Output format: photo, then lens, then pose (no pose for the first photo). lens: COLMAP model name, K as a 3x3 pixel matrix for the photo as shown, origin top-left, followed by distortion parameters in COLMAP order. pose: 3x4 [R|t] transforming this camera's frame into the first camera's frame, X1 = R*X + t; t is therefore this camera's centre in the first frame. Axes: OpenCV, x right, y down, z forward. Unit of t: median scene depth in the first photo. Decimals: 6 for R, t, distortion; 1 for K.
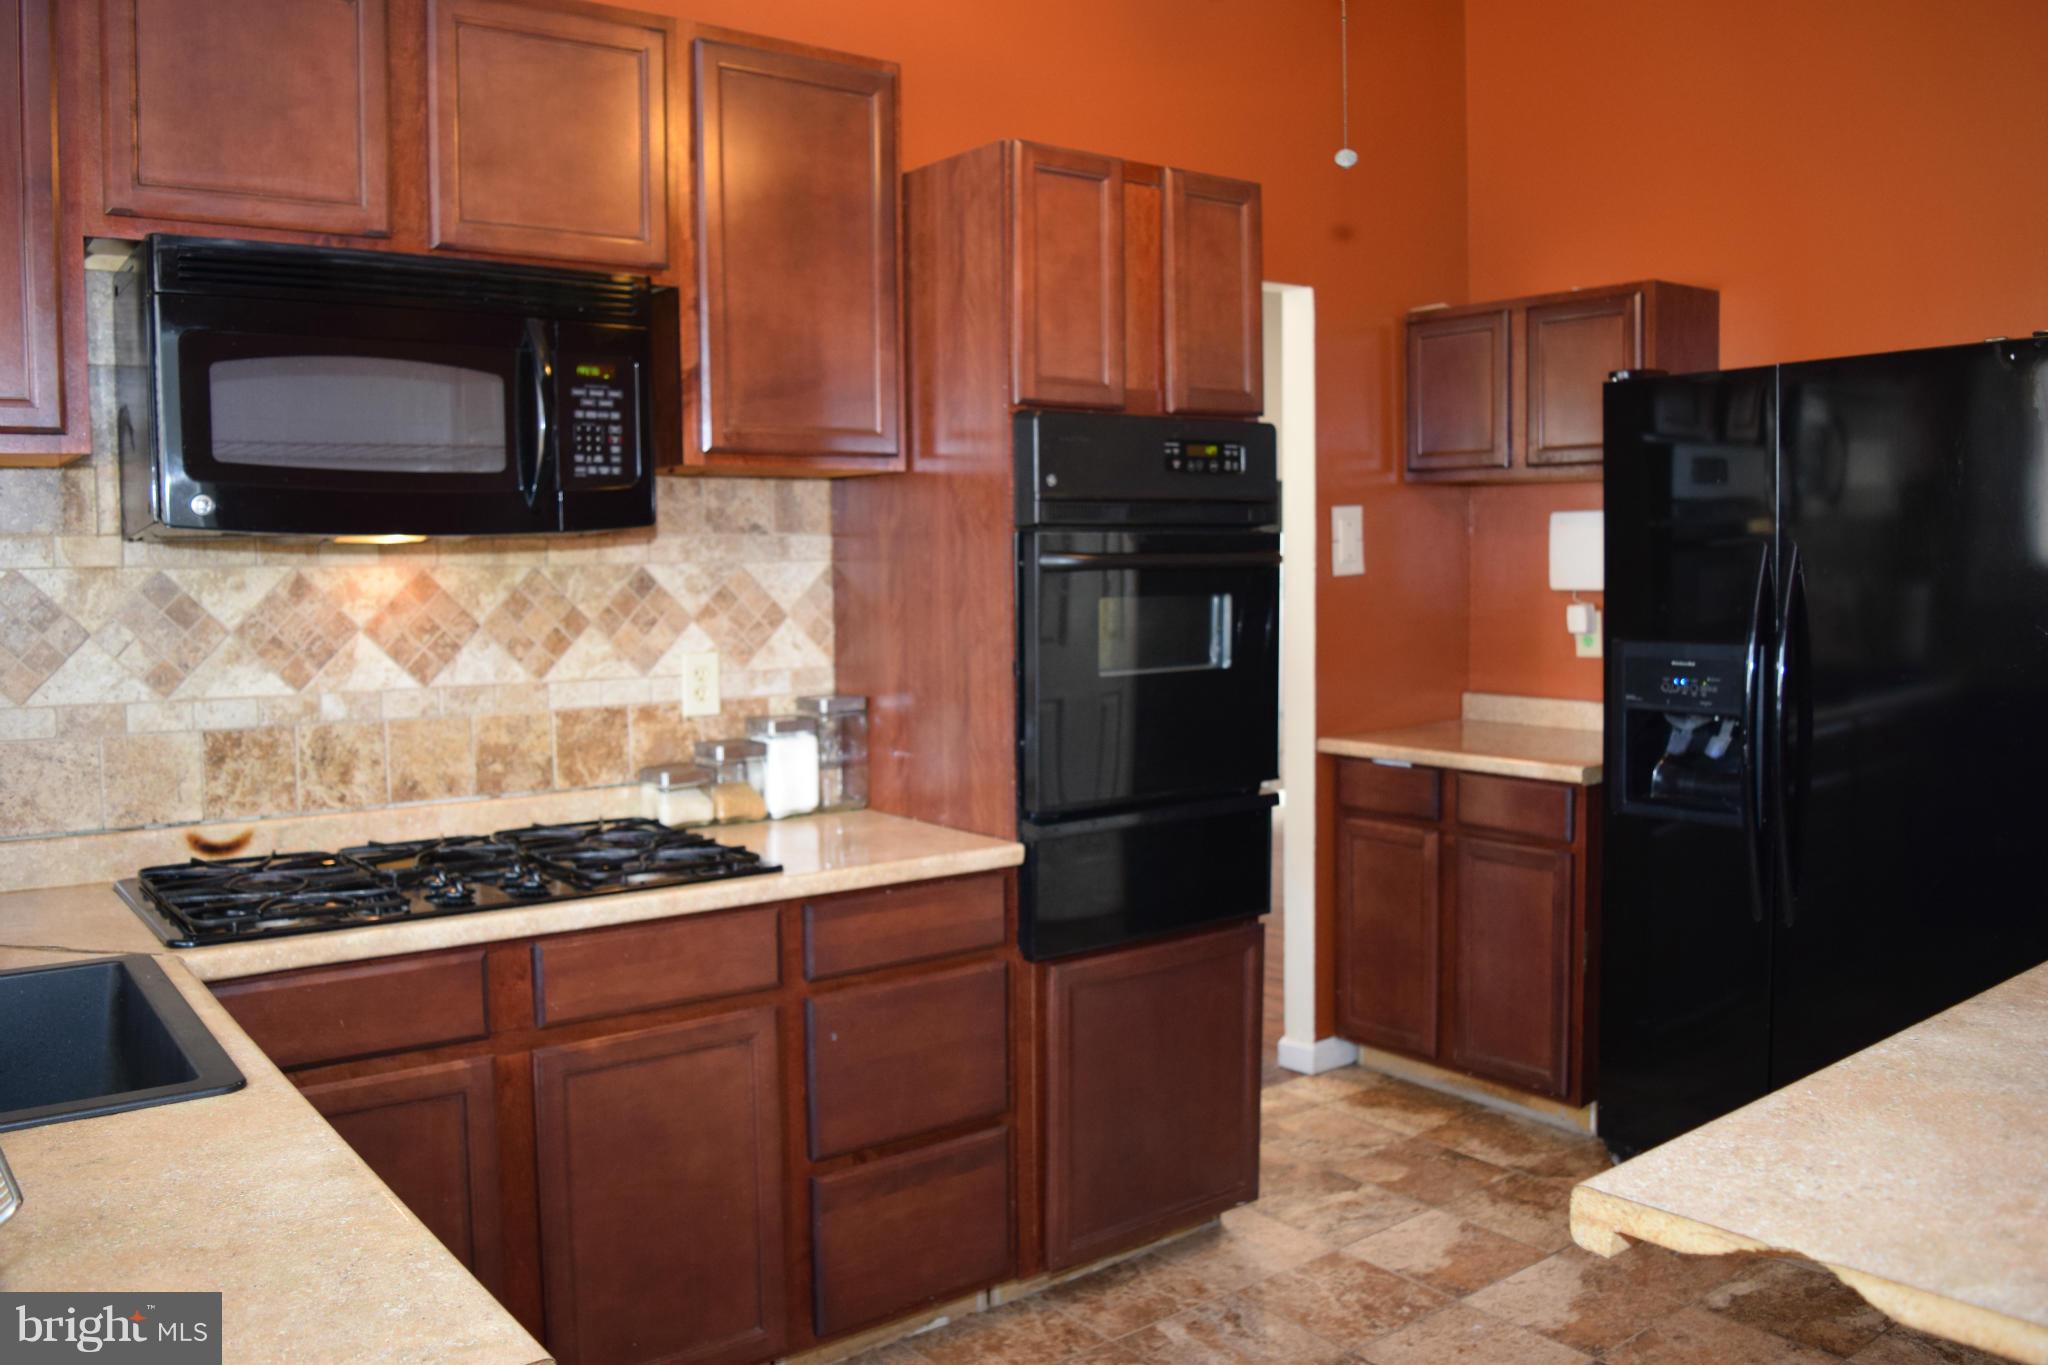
lens RADIAL K [[1604.2, 0, 1022.1], [0, 1604.2, 673.9], [0, 0, 1]] dist [-0.090961, 0.019217]
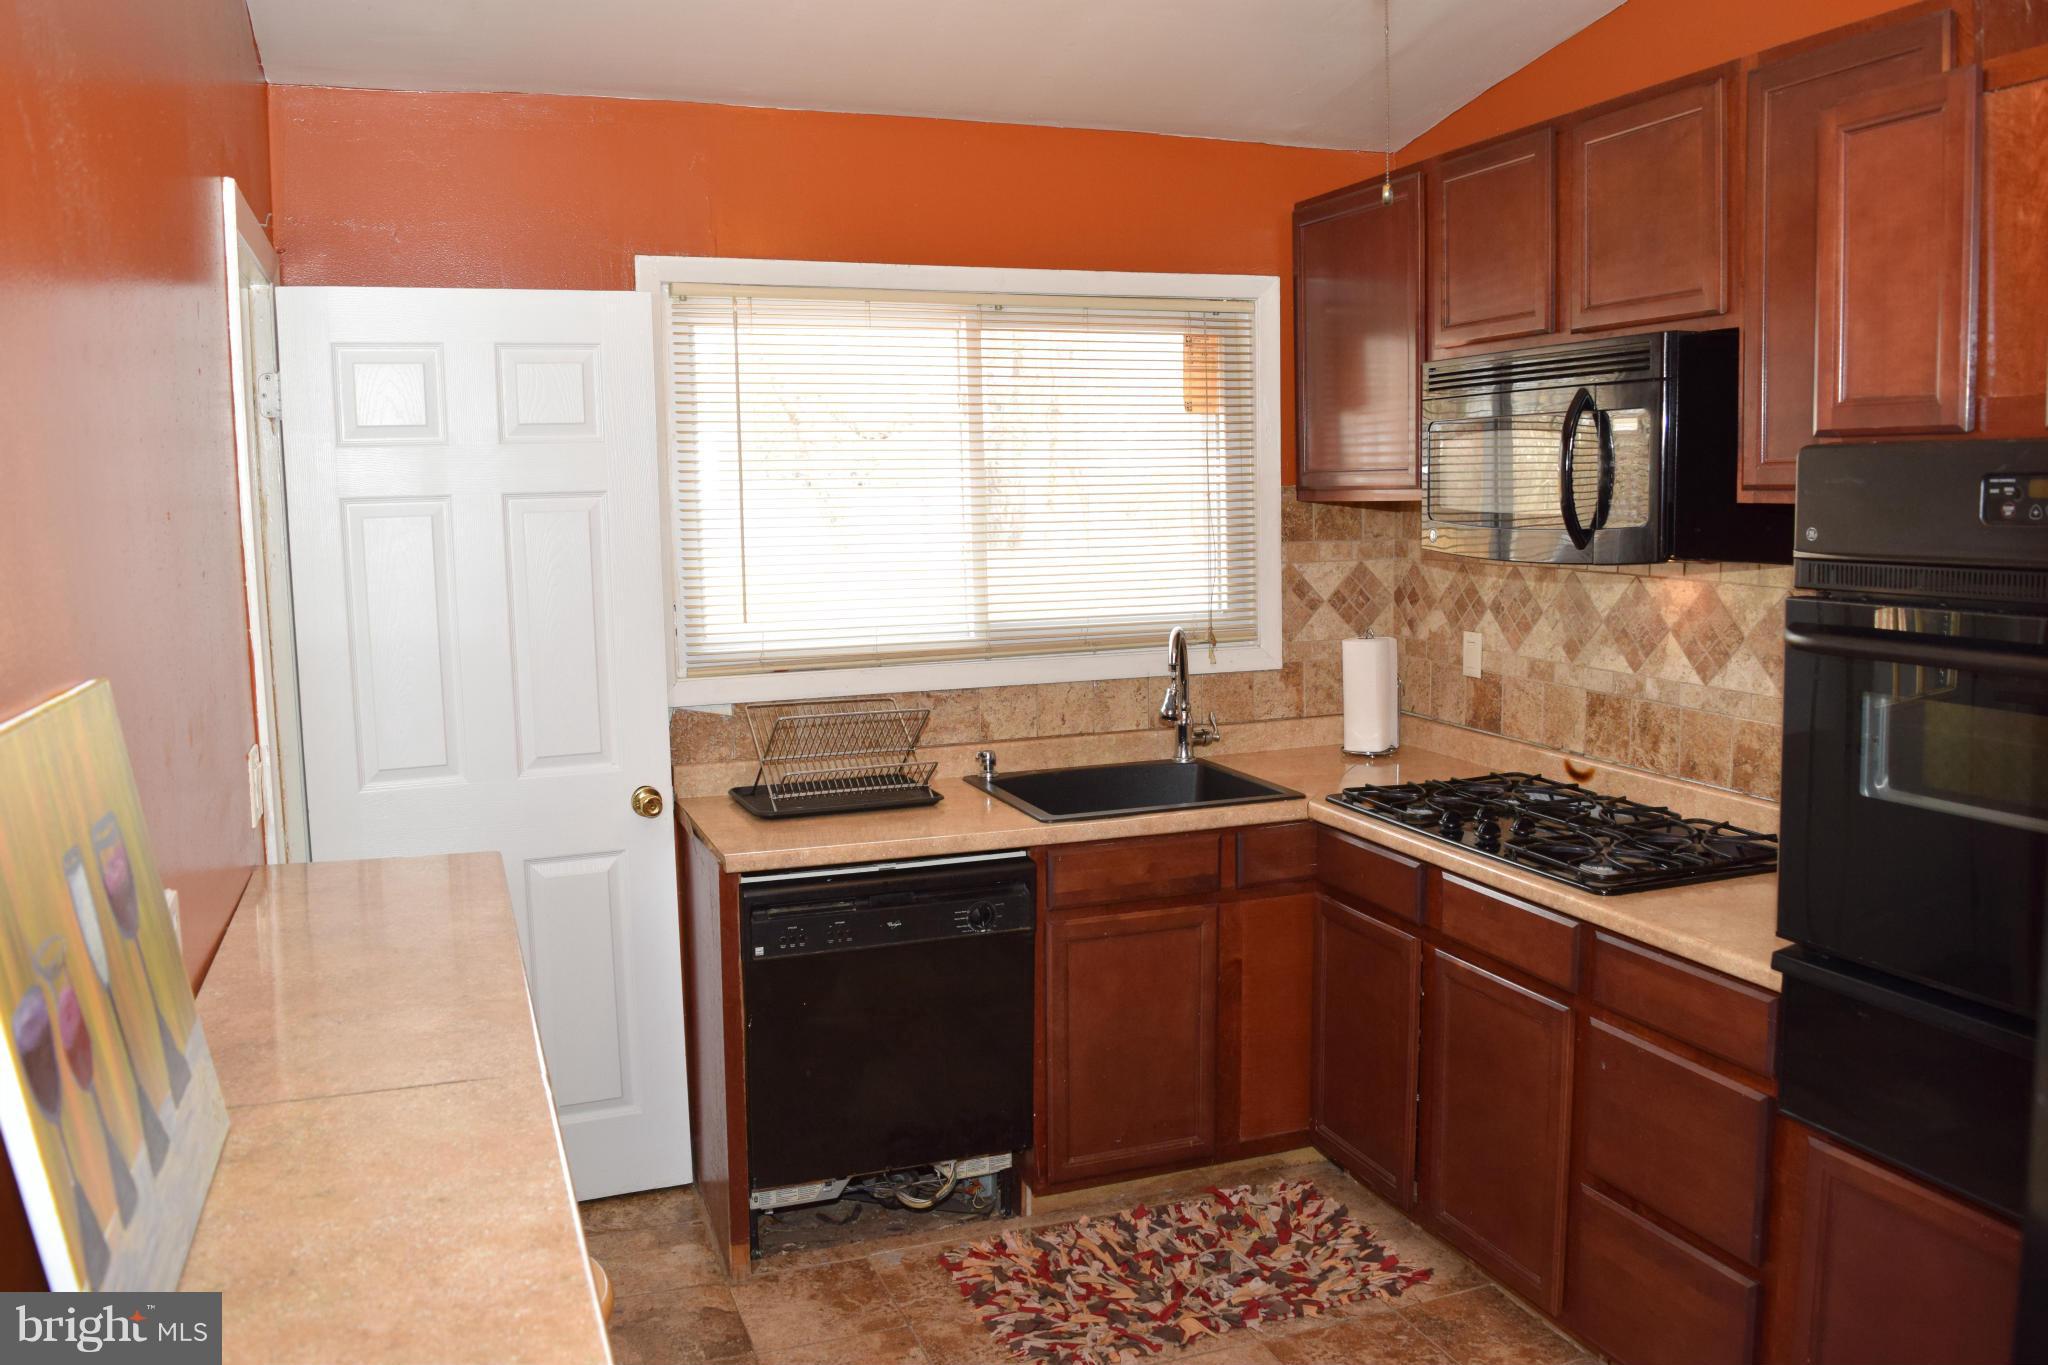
lens RADIAL K [[1604.2, 0, 1025.1], [0, 1604.2, 686.2], [0, 0, 1]] dist [-0.090961, 0.019217]
pose [[-0.286499, 0.133979, -0.948666, 0.895758], [-0.049808, 0.986752, 0.154400, -0.150011], [0.956785, 0.091487, -0.276030, 0.865764]]
